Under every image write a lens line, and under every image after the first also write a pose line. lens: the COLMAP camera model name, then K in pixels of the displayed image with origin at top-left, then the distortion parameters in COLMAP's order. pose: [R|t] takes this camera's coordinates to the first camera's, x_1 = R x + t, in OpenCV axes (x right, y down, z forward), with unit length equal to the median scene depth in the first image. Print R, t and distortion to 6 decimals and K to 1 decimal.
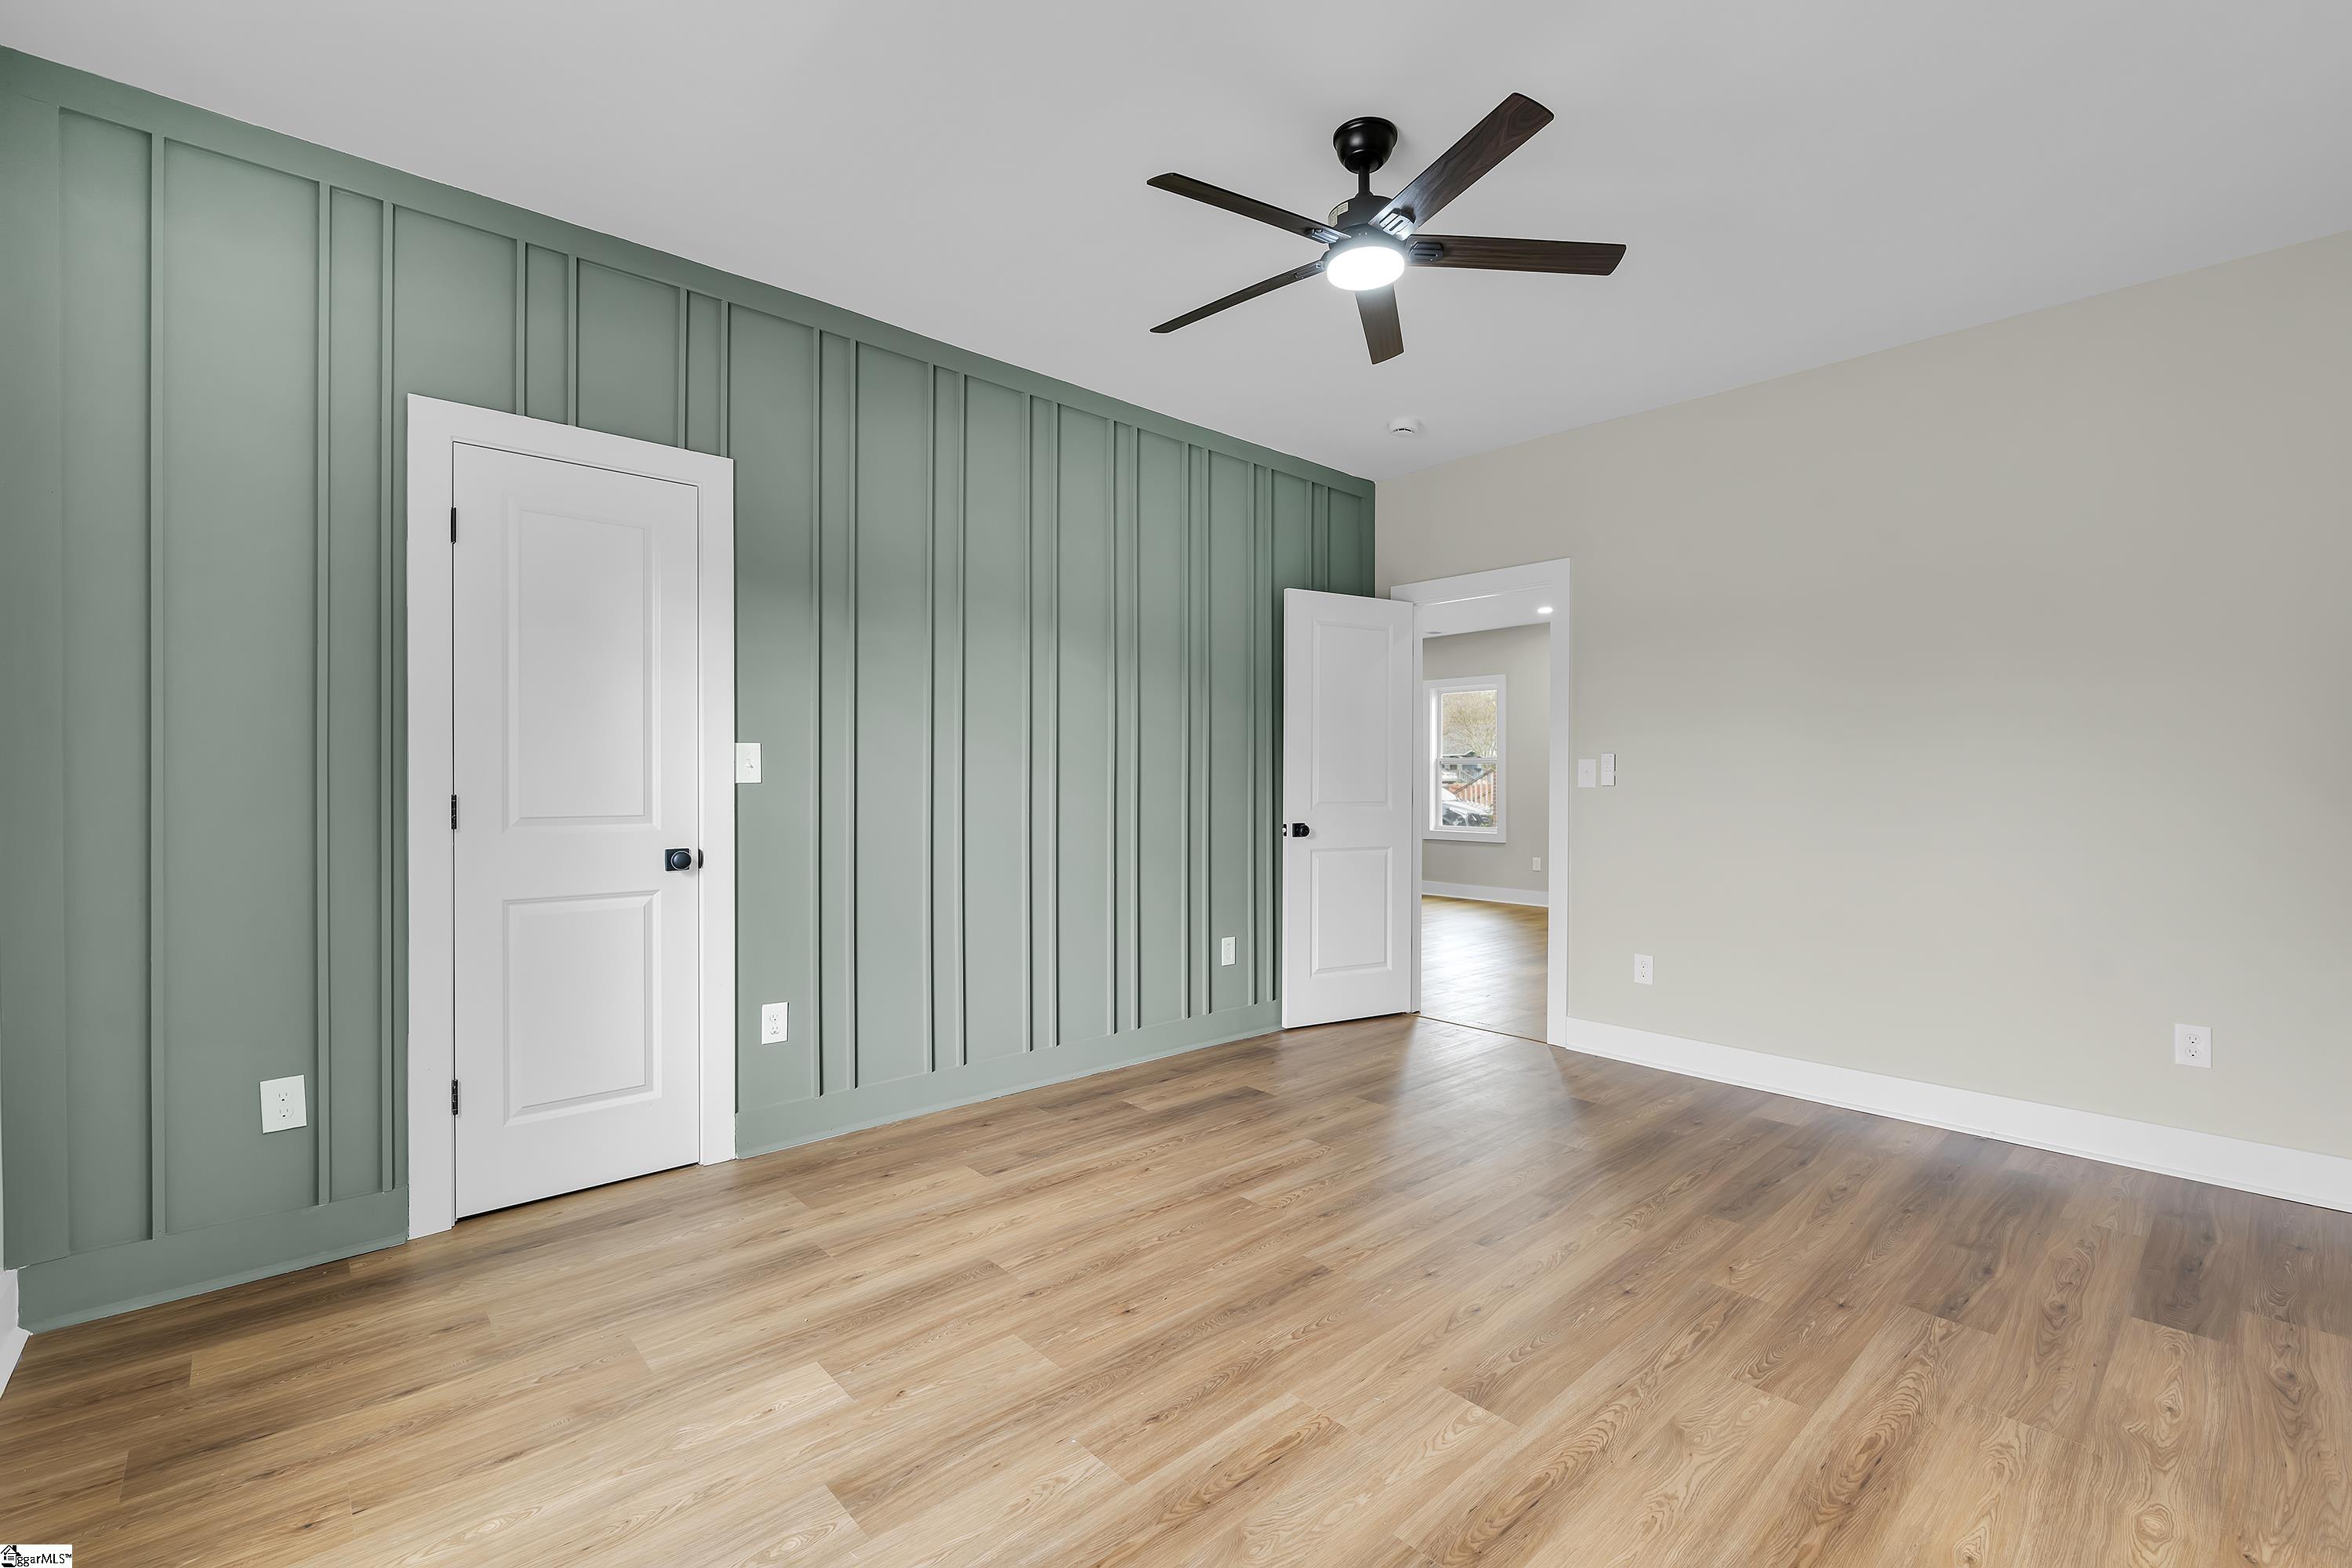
lens RADIAL K [[1028.2, 0, 1201.4], [0, 1028.2, 785.1], [0, 0, 1]] dist [-0.000406, -0.000016]
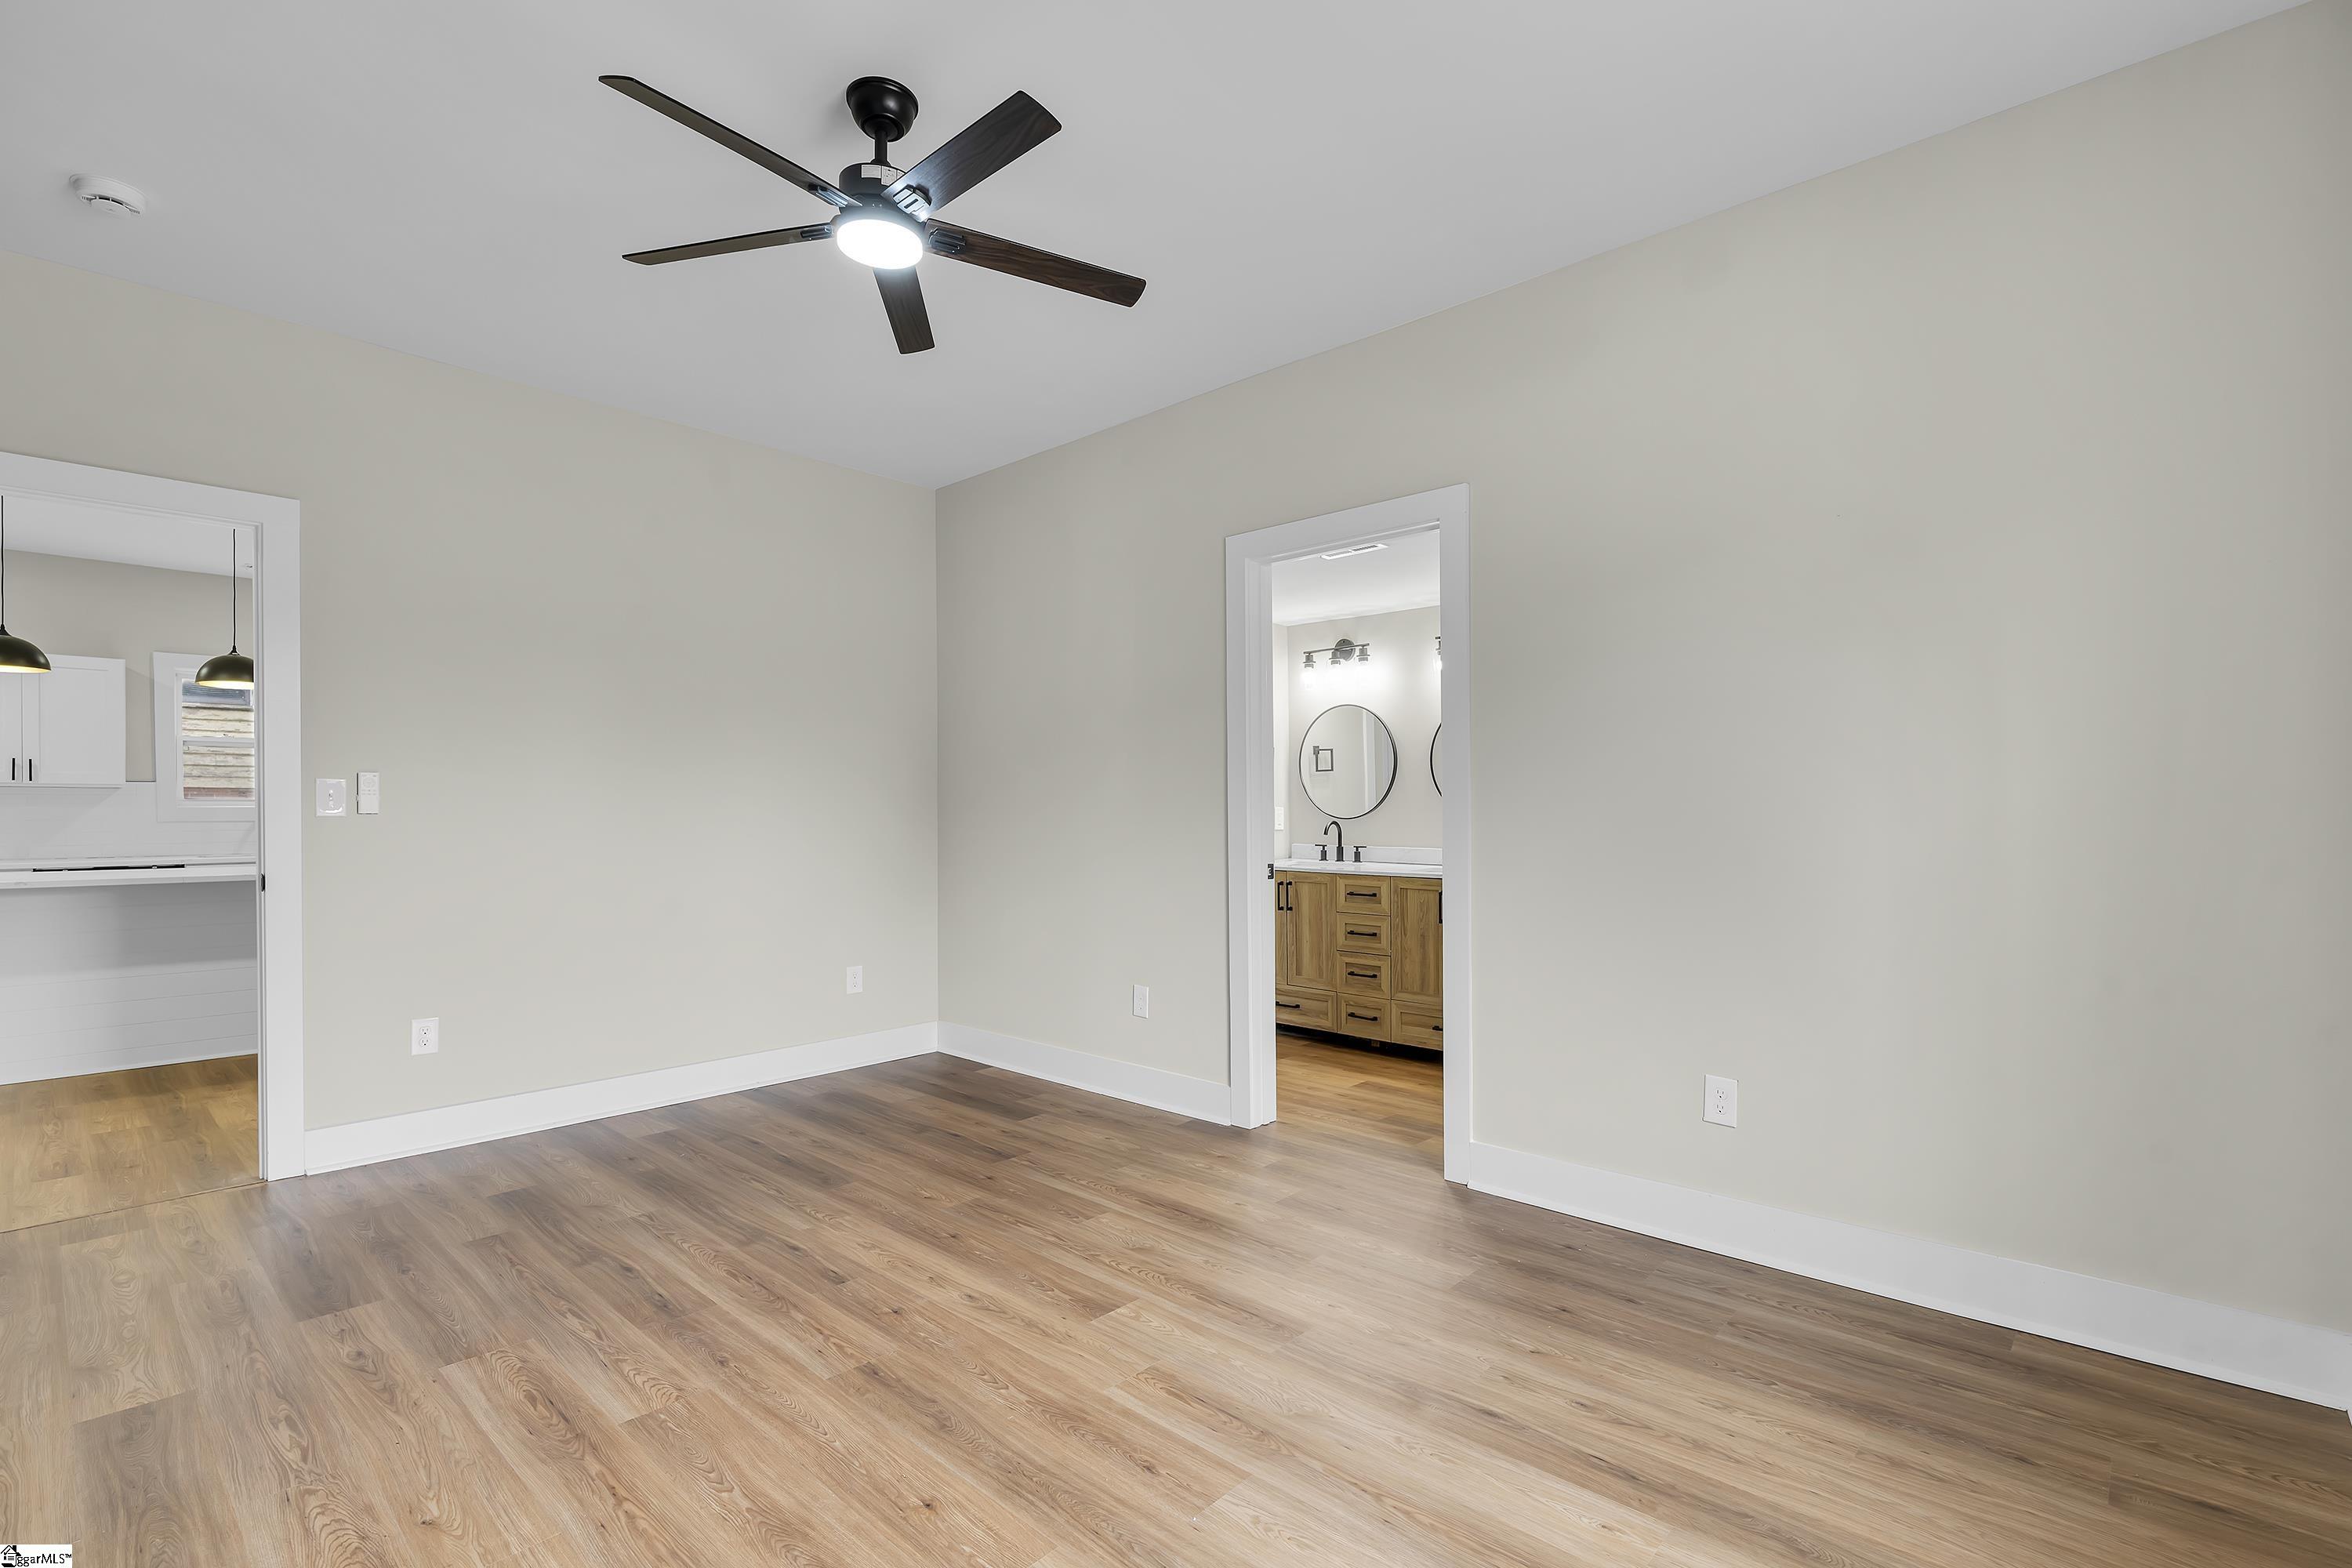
lens RADIAL K [[1060.5, 0, 1176.6], [0, 1060.5, 791.9], [0, 0, 1]] dist [-0.000511, 0.000109]
pose [[-0.074810, 0.012537, 0.997119, -0.805295], [0.006399, 0.999906, -0.012092, -0.002807], [-0.997177, 0.005476, -0.074883, 0.806844]]
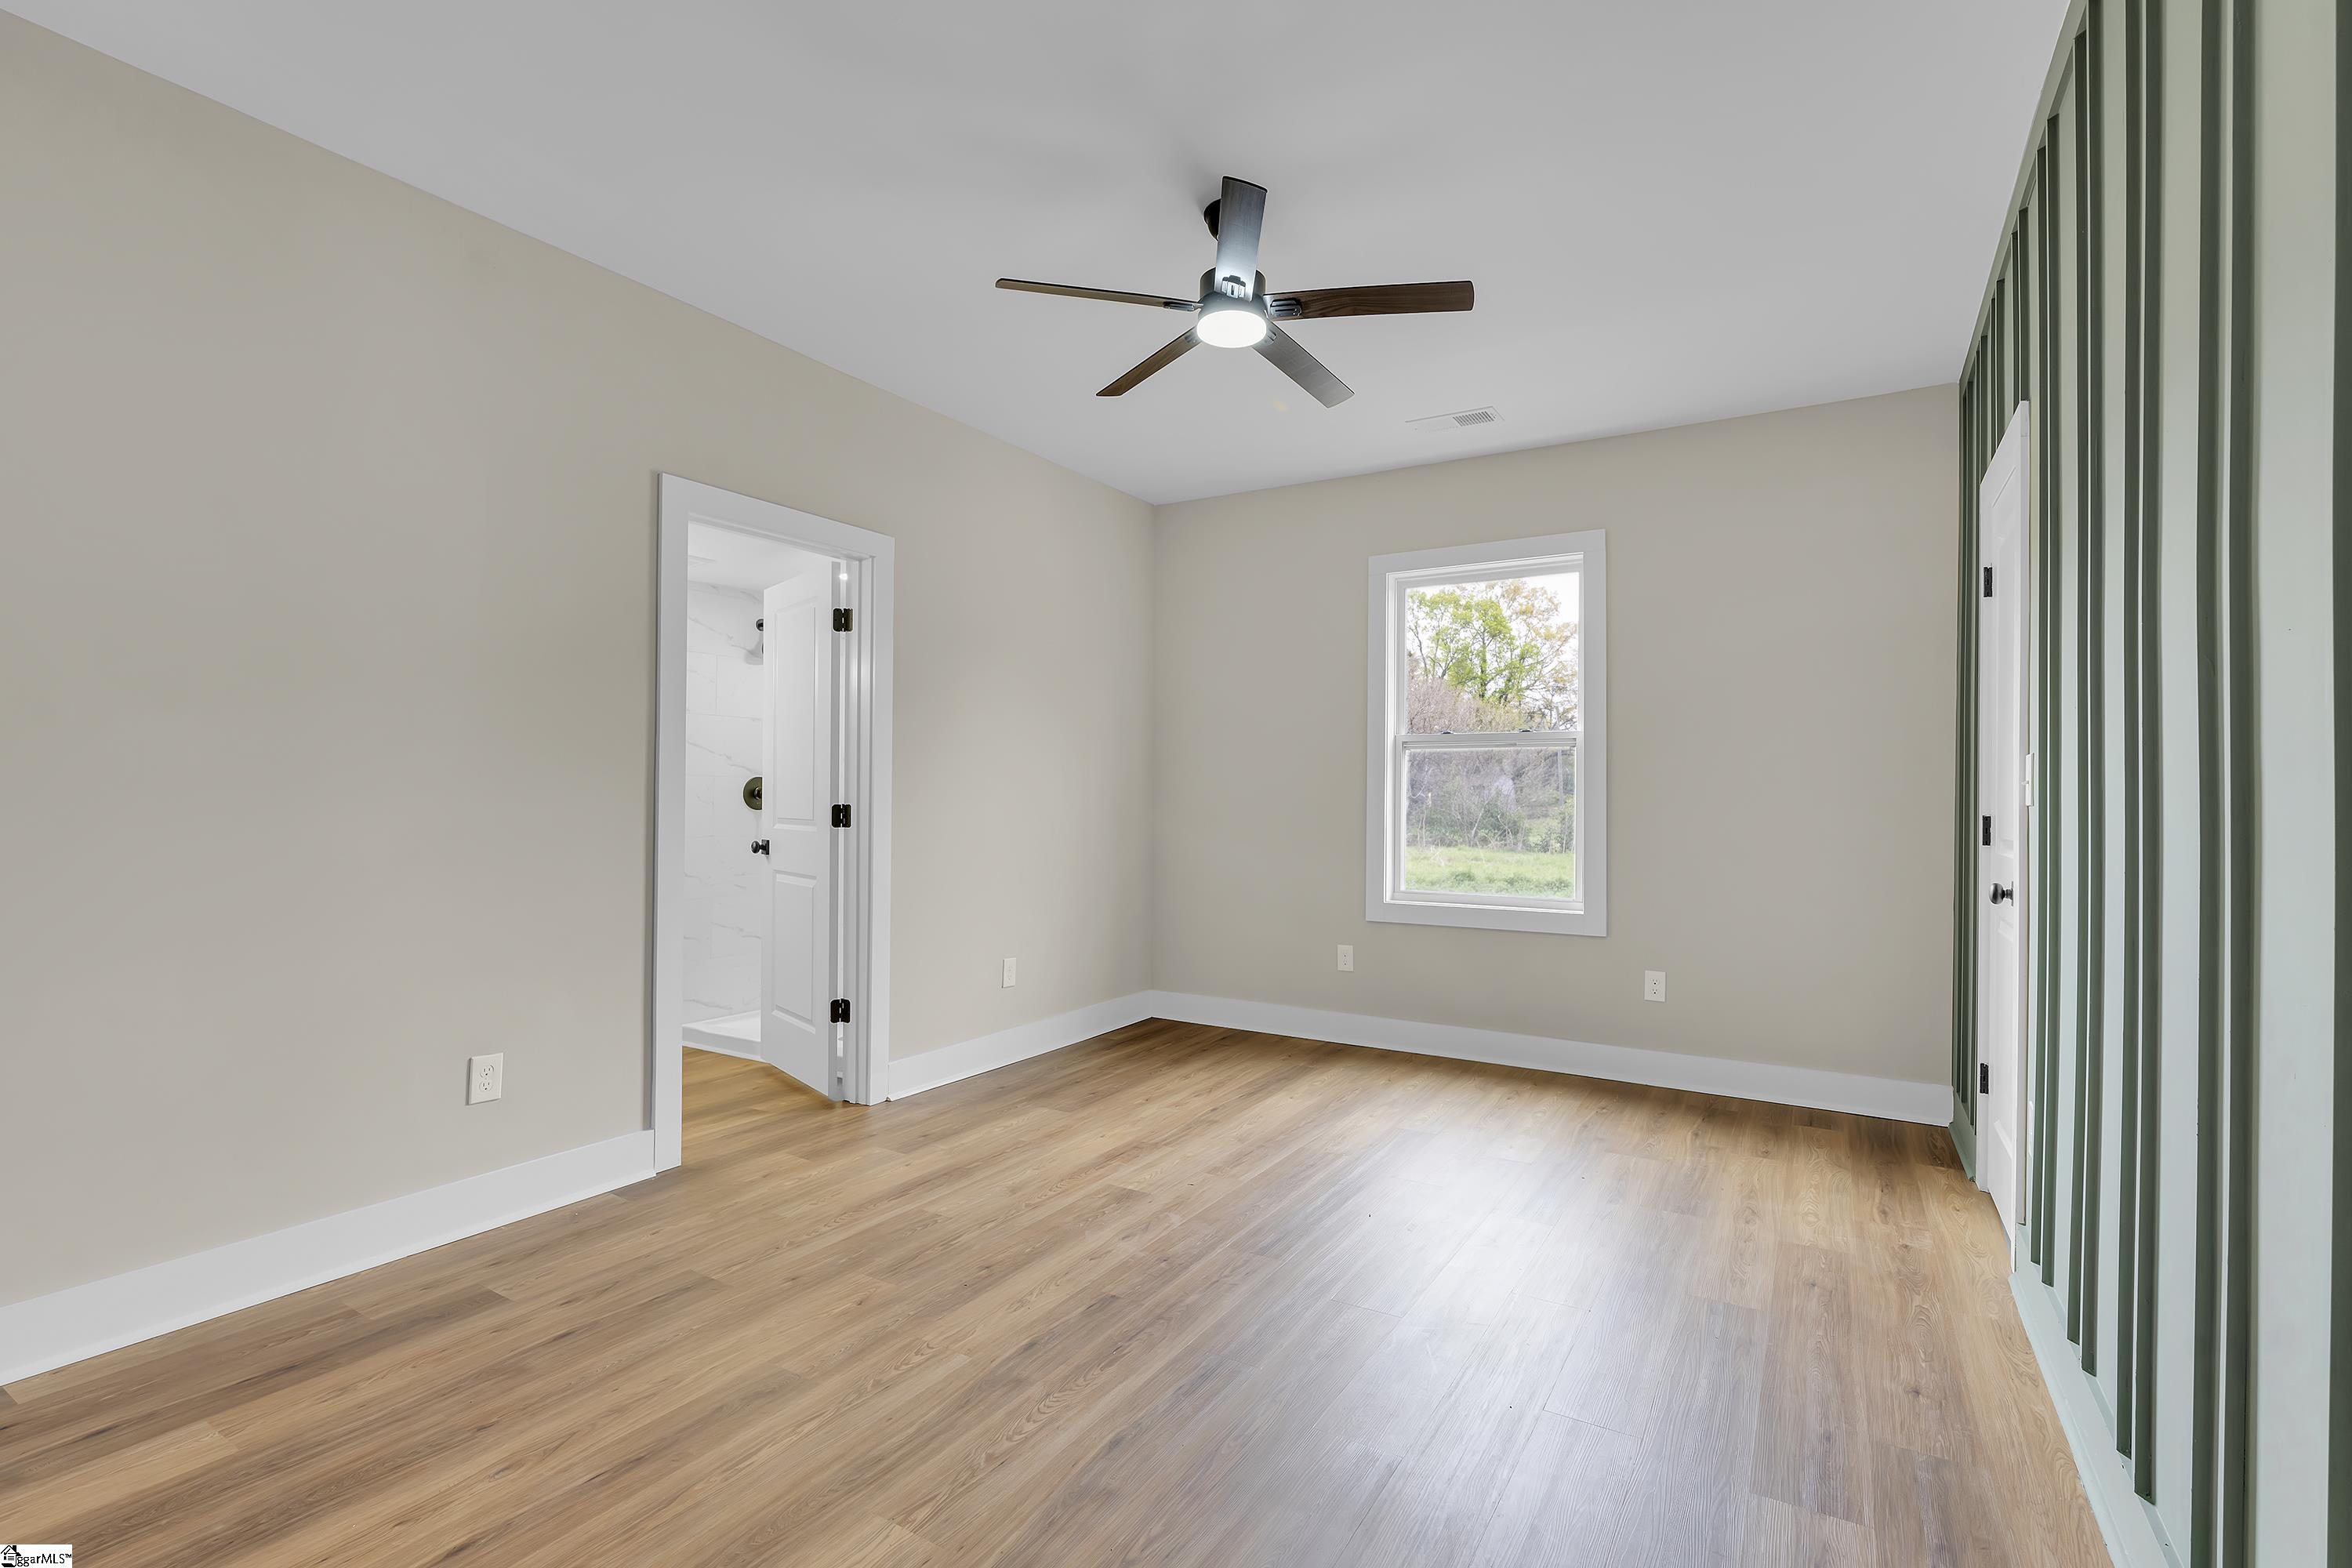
lens RADIAL K [[1043.0, 0, 1172.9], [0, 1043.0, 790.8], [0, 0, 1]] dist [-0.003759, 0.000426]
pose [[-0.967267, -0.013105, -0.253423, 0.494389], [-0.012229, 0.999913, -0.005032, -0.005129], [0.253467, -0.001768, -0.967342, 2.047241]]
